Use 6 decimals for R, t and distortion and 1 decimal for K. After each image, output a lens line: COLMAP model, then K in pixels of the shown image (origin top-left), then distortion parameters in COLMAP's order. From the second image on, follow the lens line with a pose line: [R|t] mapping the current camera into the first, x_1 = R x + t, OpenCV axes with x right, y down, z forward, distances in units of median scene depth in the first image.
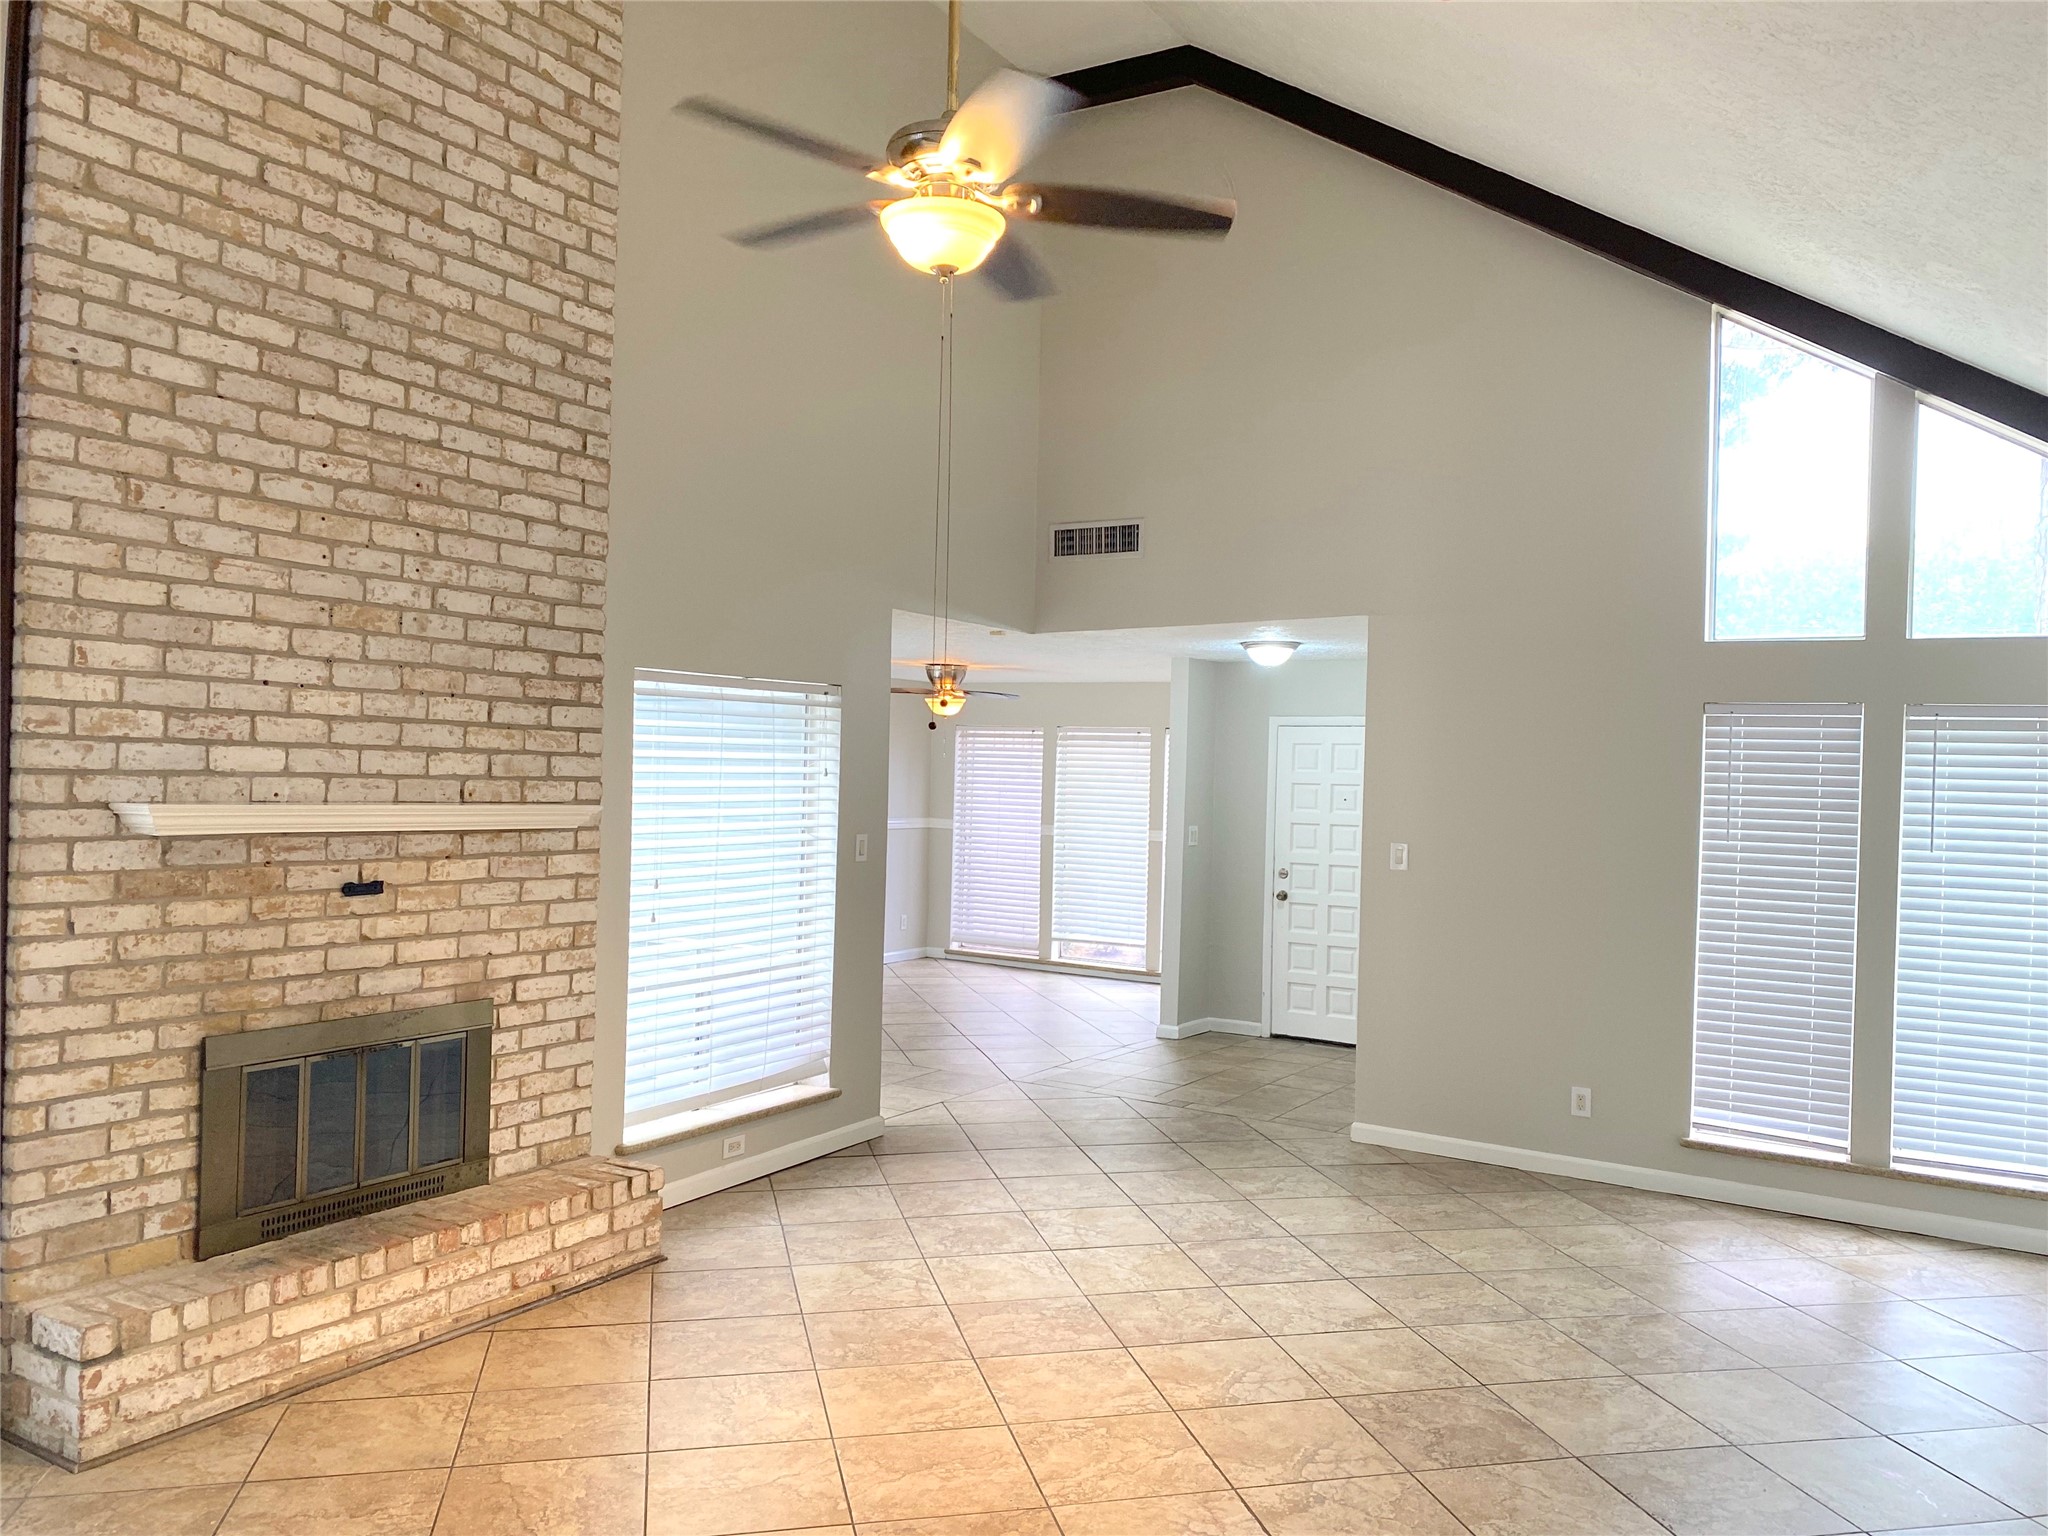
lens RADIAL K [[1556.0, 0, 1027.2], [0, 1556.0, 778.1], [0, 0, 1]] dist [0.047362, -0.050894]
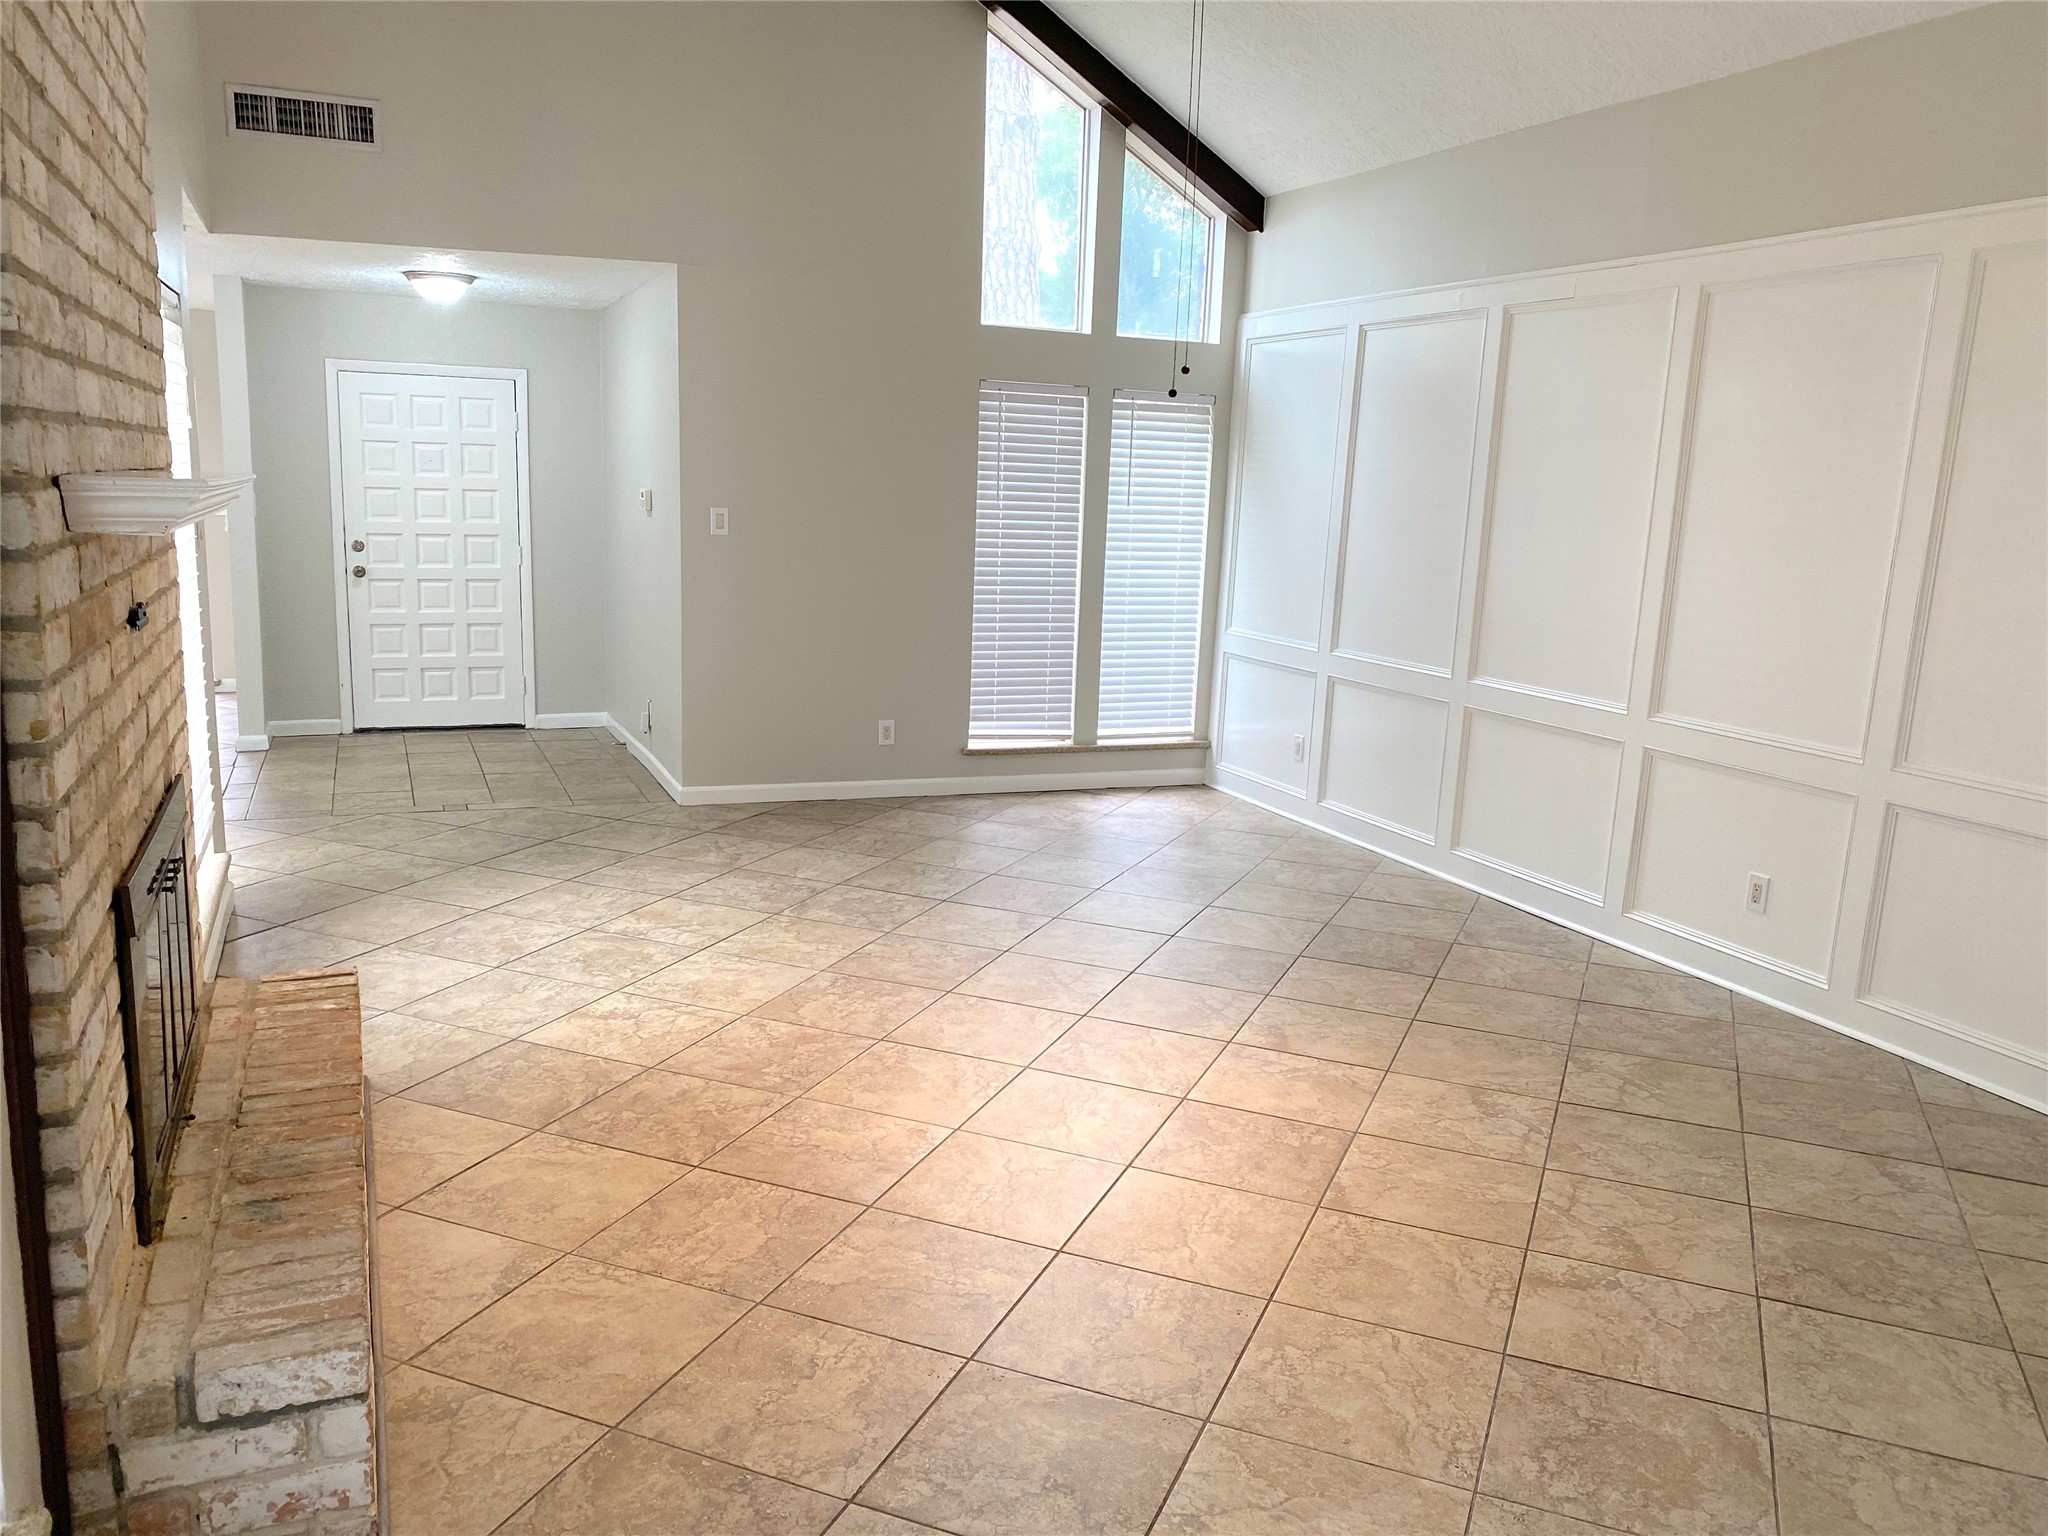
lens RADIAL K [[1556.0, 0, 1038.3], [0, 1556.0, 783.1], [0, 0, 1]] dist [0.047362, -0.050894]
pose [[0.576172, -0.162018, 0.801109, -0.569040], [-0.016209, 0.977698, 0.209389, 0.001544], [-0.817168, -0.133629, 0.560696, 0.294363]]
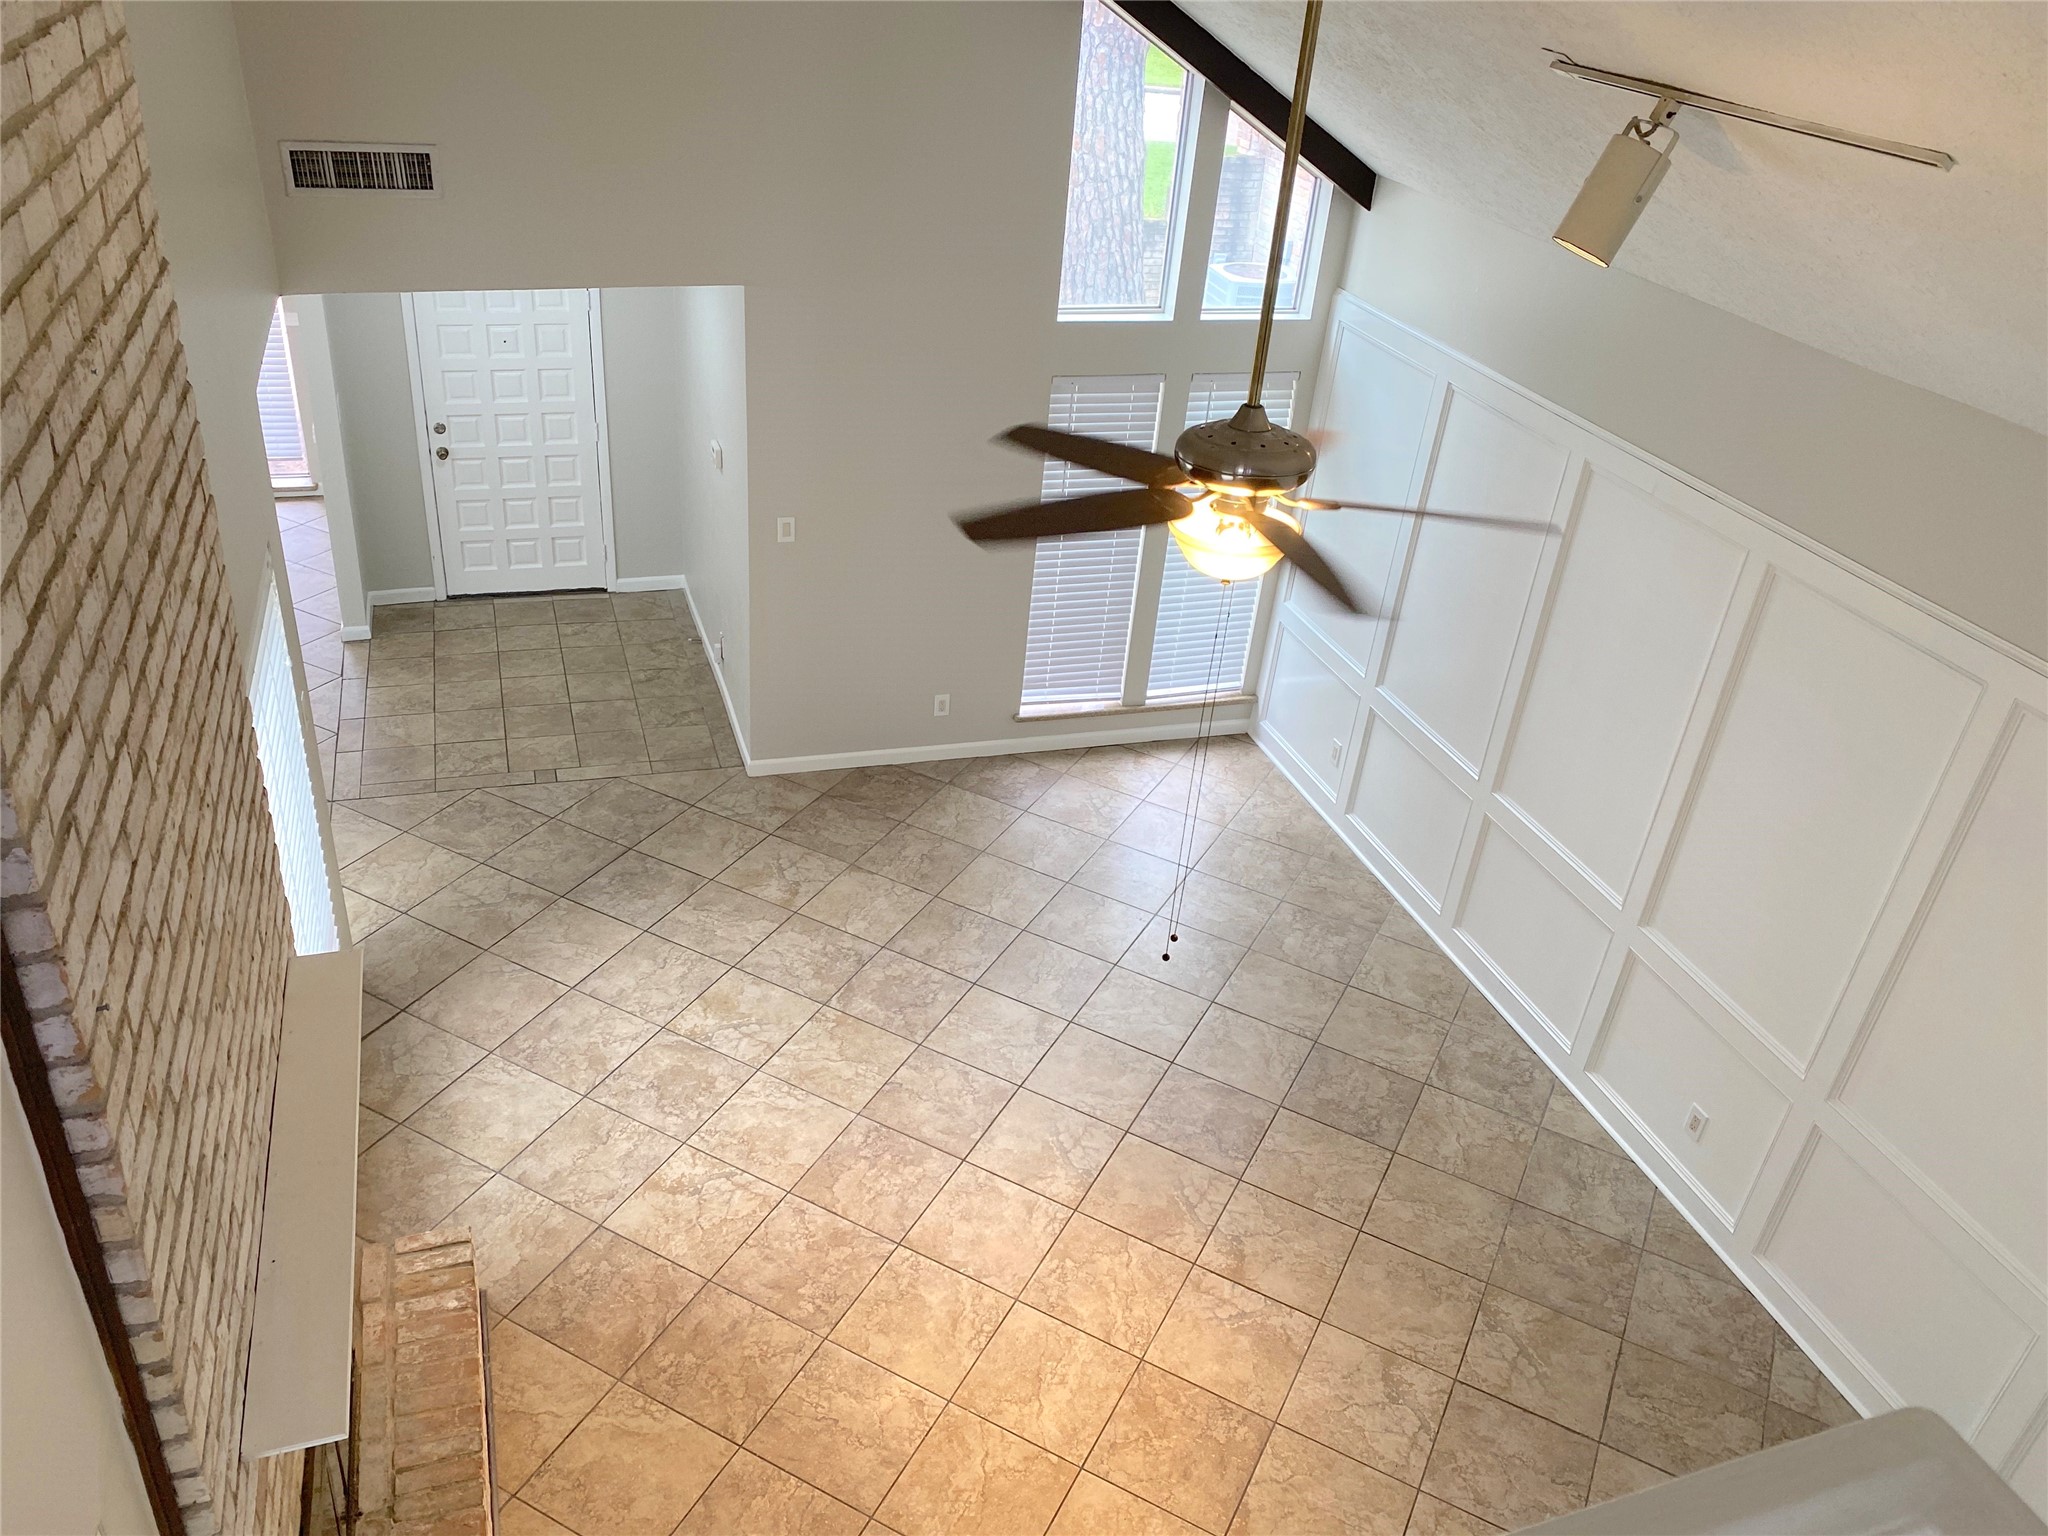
lens RADIAL K [[1556.0, 0, 1016.4], [0, 1556.0, 787.9], [0, 0, 1]] dist [0.047362, -0.050894]
pose [[0.646985, -0.371328, 0.665977, -0.488948], [-0.057129, 0.847349, 0.527955, -0.424741], [-0.760359, -0.379626, 0.527008, 0.335433]]
